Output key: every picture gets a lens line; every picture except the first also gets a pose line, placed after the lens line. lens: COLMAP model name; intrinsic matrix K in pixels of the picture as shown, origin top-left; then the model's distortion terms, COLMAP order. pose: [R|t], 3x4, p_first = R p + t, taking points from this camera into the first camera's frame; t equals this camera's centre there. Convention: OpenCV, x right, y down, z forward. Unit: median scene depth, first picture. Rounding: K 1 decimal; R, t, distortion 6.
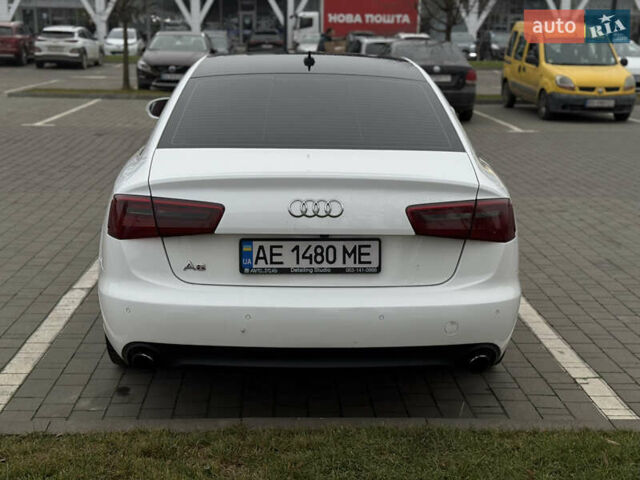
lens RADIAL K [[888.7, 0, 320.0], [0, 888.7, 240.0], [0, 0, 1]] dist [0.135118, -0.096524]
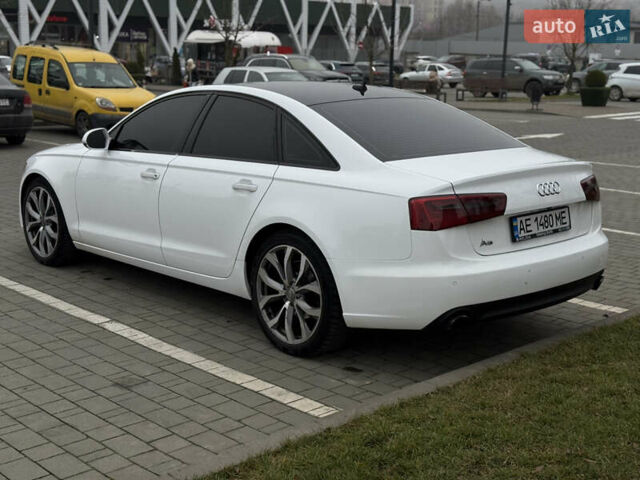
lens RADIAL K [[888.7, 0, 320.0], [0, 888.7, 240.0], [0, 0, 1]] dist [0.135118, -0.096524]
pose [[0.757399, -0.136098, 0.638611, -1.185608], [0.150292, 0.988113, 0.032334, -0.054805], [-0.635420, 0.071488, 0.768850, 0.131439]]
